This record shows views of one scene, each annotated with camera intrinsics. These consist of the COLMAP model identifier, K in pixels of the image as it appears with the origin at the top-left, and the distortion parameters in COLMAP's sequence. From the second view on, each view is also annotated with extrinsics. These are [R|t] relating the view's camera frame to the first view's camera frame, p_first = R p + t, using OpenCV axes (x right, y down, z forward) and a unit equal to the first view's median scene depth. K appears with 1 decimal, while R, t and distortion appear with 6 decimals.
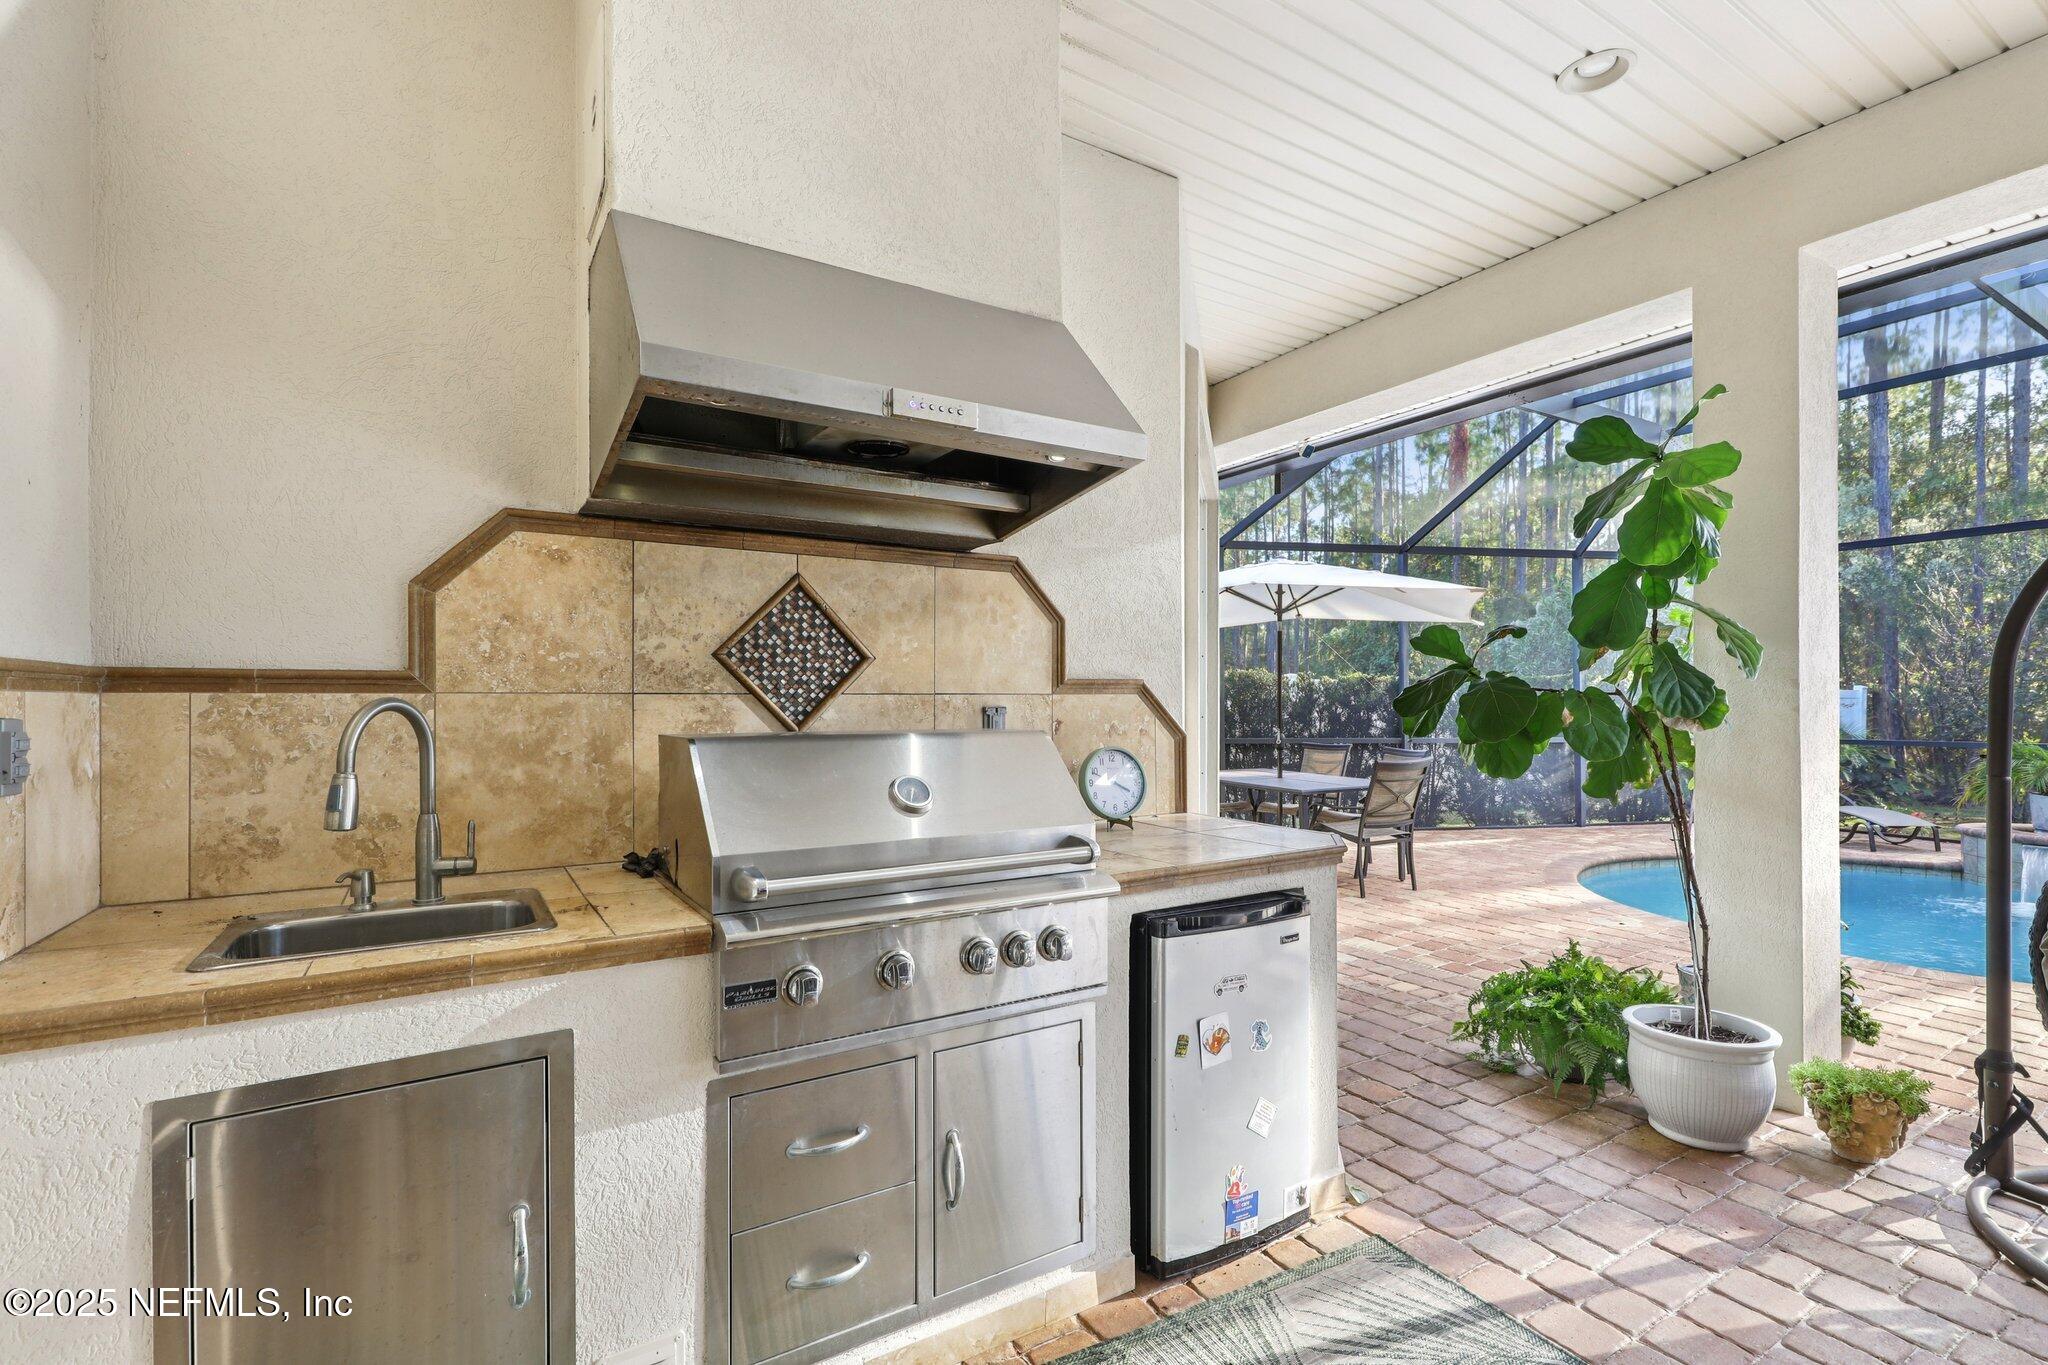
lens RADIAL K [[925.3, 0, 1023.2], [0, 925.3, 696.4], [0, 0, 1]] dist [0.001532, 0.000295]
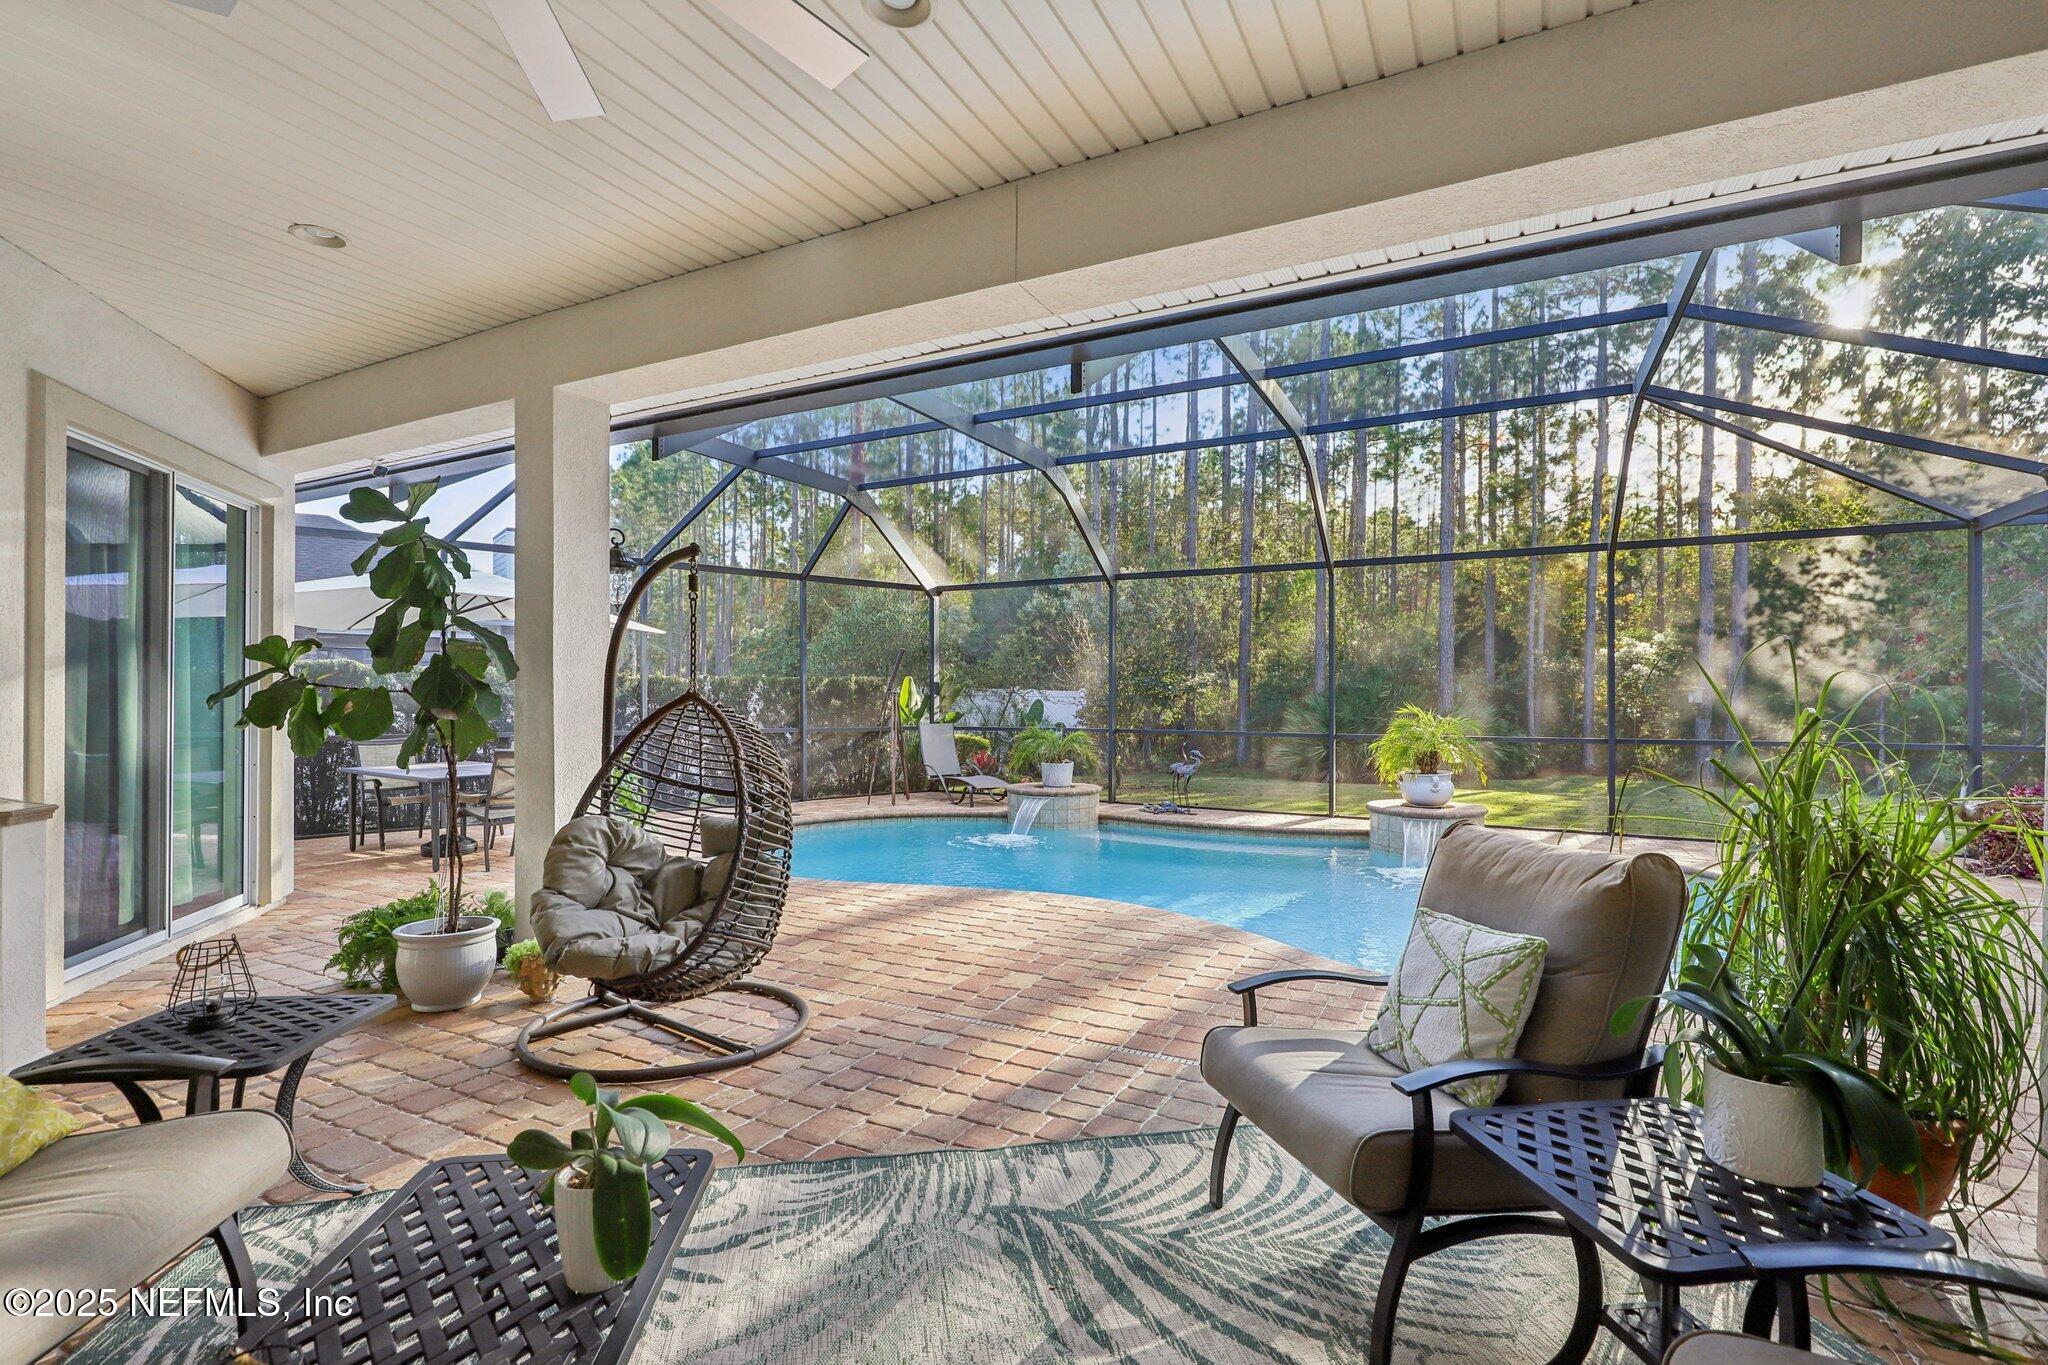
lens RADIAL K [[925.3, 0, 1023.2], [0, 925.3, 696.4], [0, 0, 1]] dist [0.001532, 0.000295]
pose [[0.849805, 0.006529, 0.527057, 0.327603], [-0.008253, 0.999966, 0.000919, -0.001366], [-0.527033, -0.005130, 0.849830, -0.299648]]
